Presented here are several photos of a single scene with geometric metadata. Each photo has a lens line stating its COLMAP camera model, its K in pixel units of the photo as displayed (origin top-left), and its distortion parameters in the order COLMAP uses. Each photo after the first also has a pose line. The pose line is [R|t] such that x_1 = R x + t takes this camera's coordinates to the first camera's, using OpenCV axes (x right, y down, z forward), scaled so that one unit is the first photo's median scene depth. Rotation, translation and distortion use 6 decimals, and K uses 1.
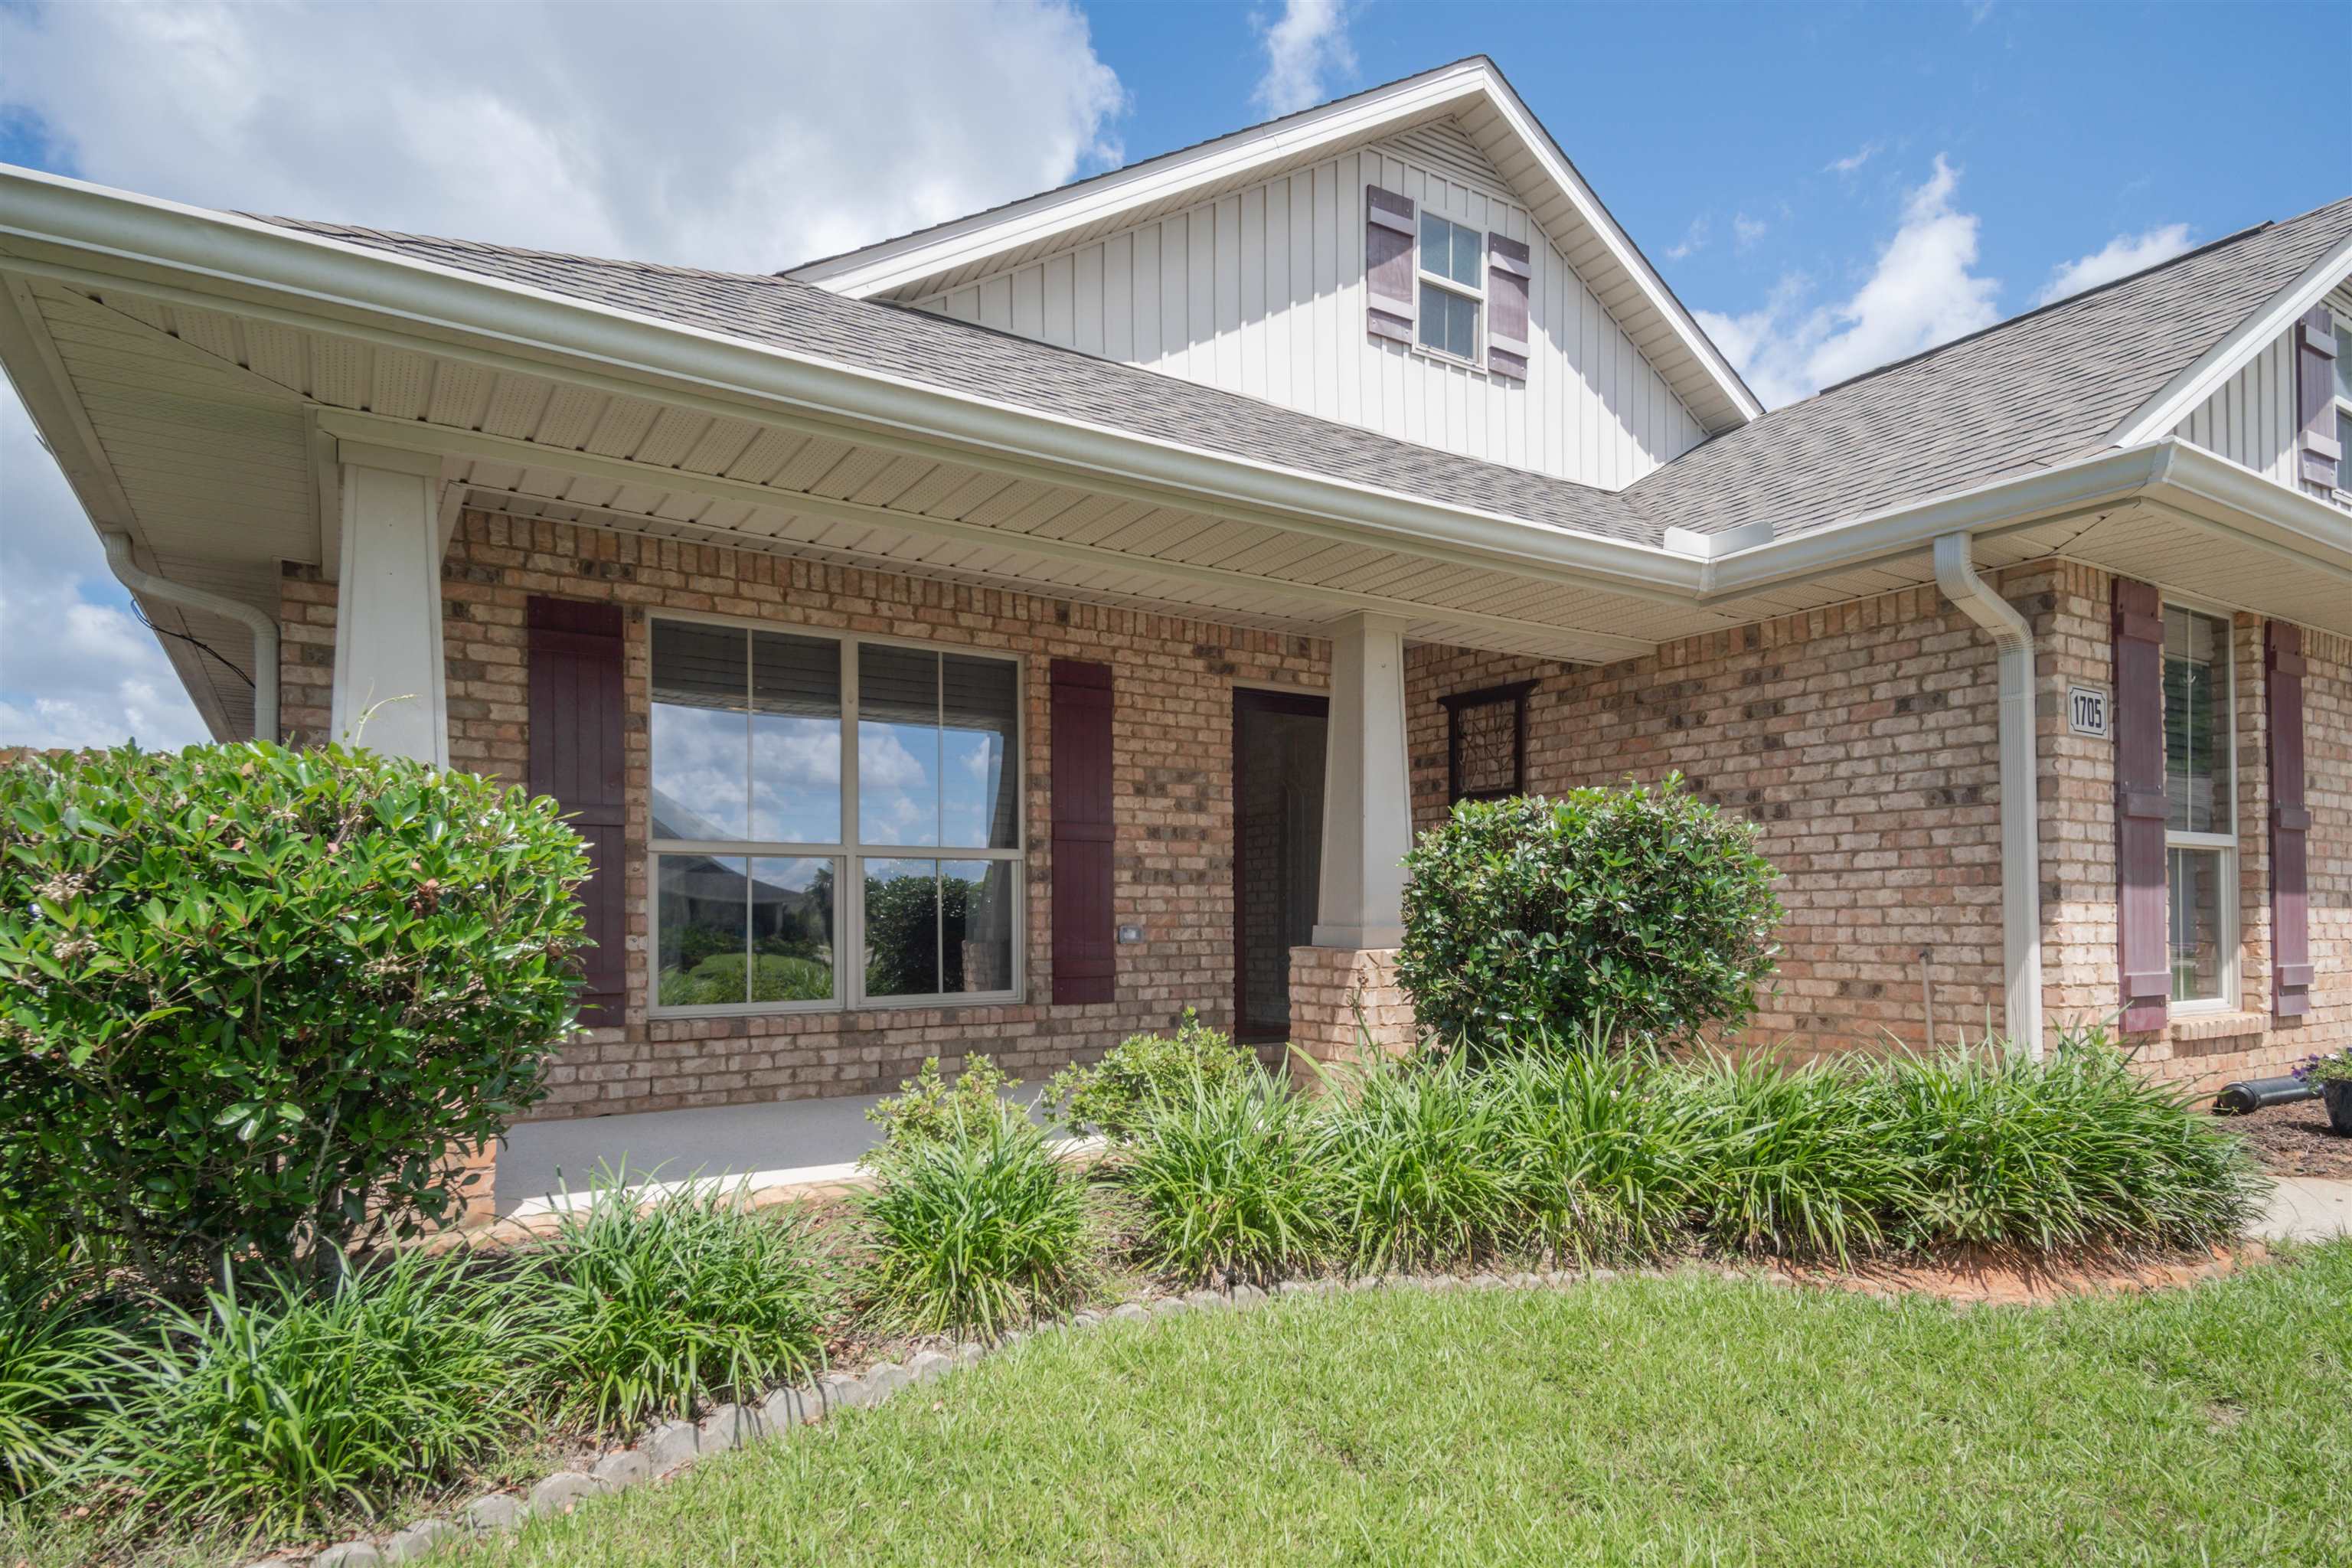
lens RADIAL K [[1367.6, 0, 1195.6], [0, 1367.6, 918.6], [0, 0, 1]] dist [0.048875, -0.013648]
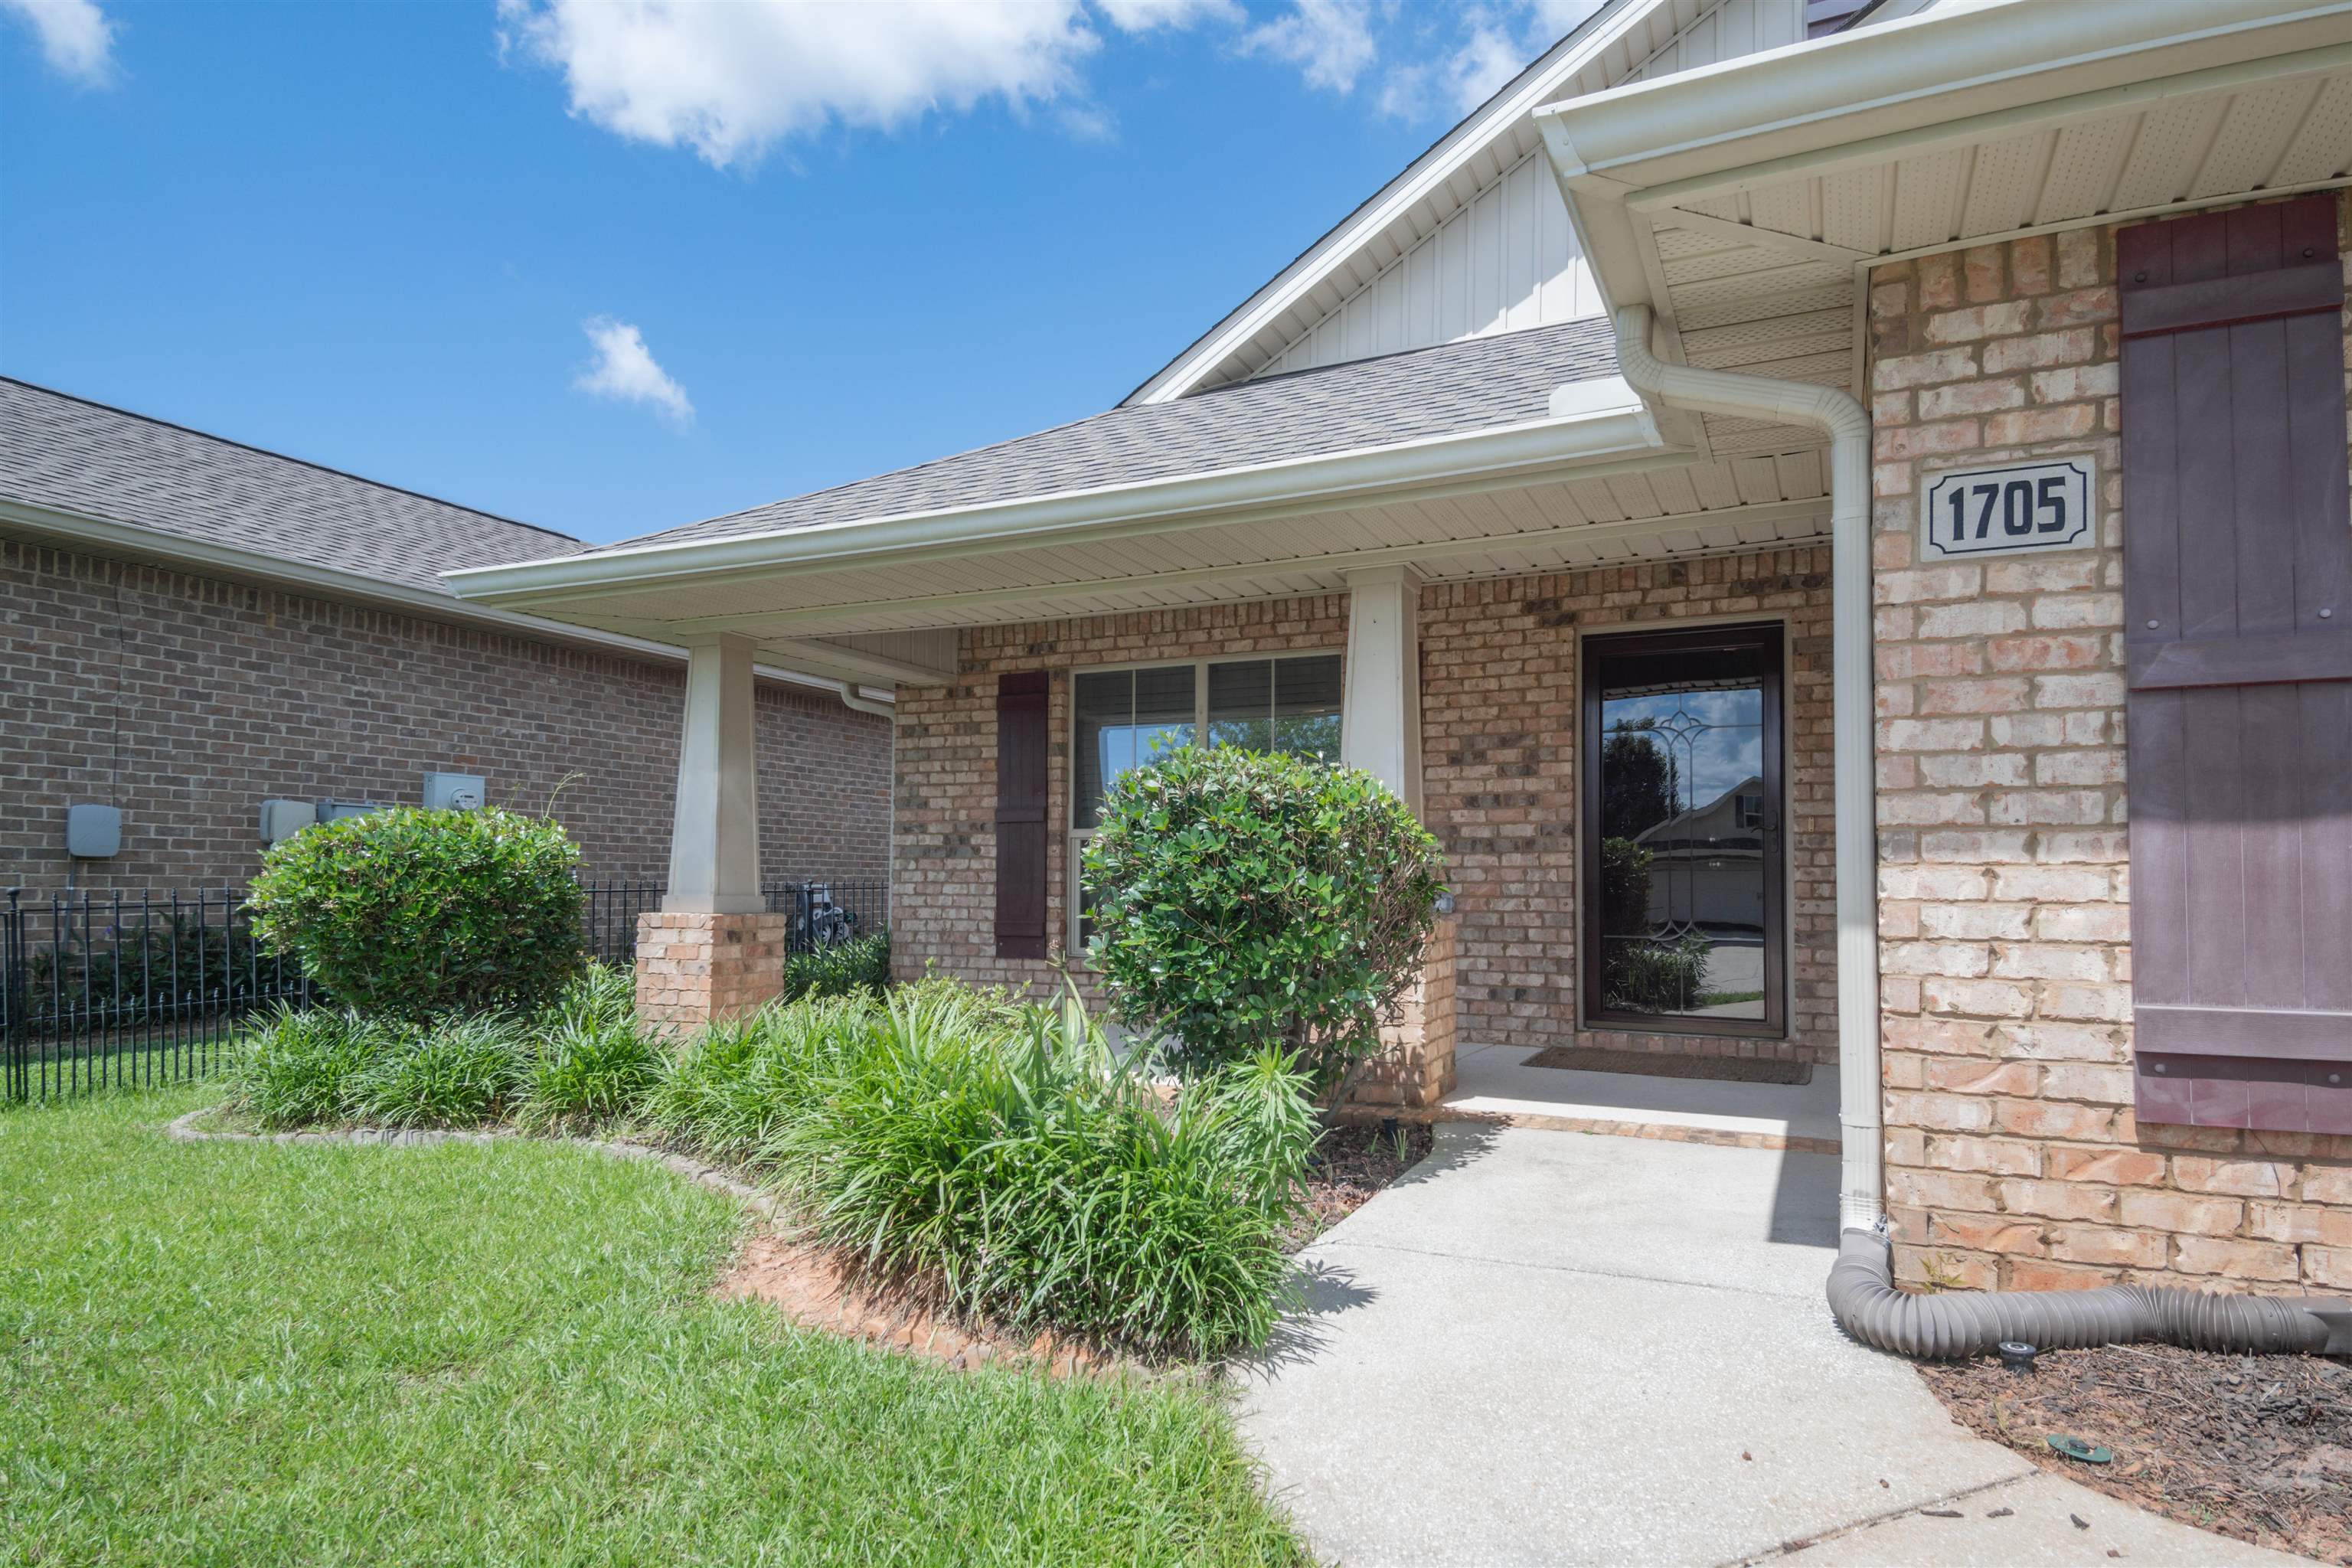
lens RADIAL K [[1281.3, 0, 1183.4], [0, 1281.3, 859.8], [0, 0, 1]] dist [0.006502, 0.000288]
pose [[0.511839, -0.012839, -0.858985, 0.766437], [-0.006679, 0.999799, -0.018924, -0.001707], [0.859055, 0.015423, 0.511650, 0.404543]]
